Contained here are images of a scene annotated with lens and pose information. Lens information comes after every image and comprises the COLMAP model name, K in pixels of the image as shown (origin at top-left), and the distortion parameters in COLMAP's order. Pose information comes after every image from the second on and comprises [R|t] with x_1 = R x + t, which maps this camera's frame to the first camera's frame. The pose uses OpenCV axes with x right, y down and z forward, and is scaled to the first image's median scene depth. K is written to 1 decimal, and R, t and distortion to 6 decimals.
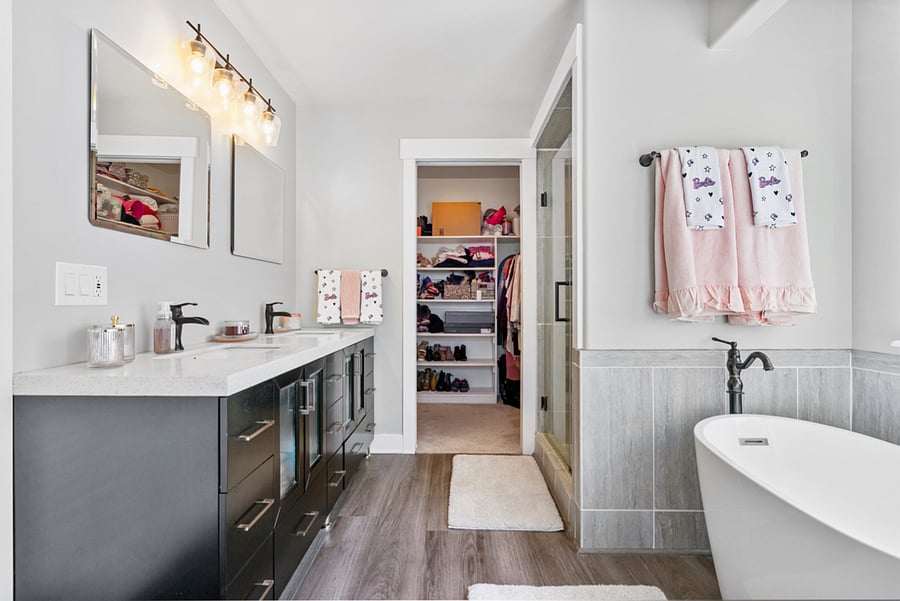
lens RADIAL K [[406.7, 0, 450.0], [0, 406.7, 300.5], [0, 0, 1]] dist [0.002317, 0.000283]
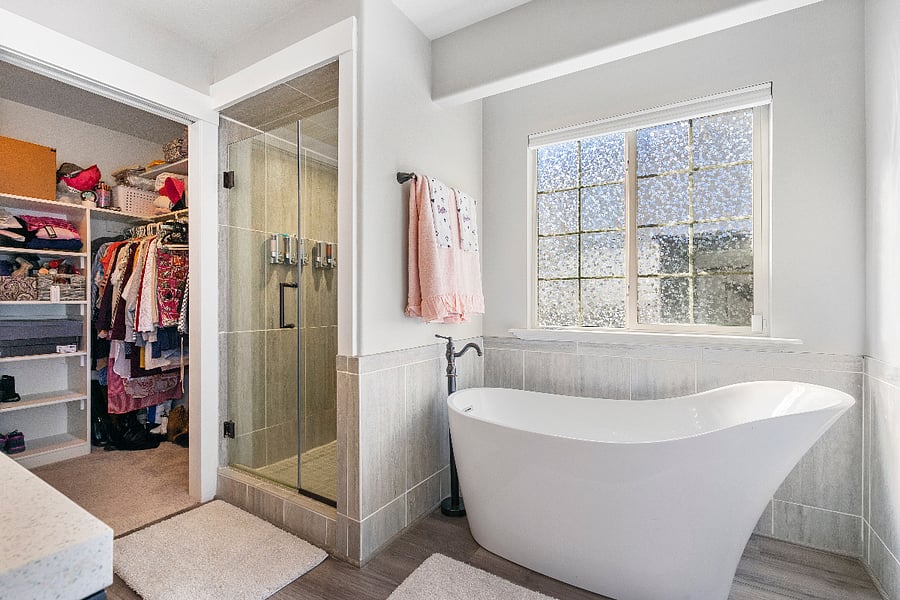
lens RADIAL K [[416.2, 0, 450.0], [0, 416.2, 300.0], [0, 0, 1]] dist [-0.003467, 0.000000]
pose [[0.508457, 0.003668, 0.861080, -0.259864], [-0.004581, 0.999988, -0.001555, -0.007891], [-0.861075, -0.003154, 0.508468, 0.193666]]
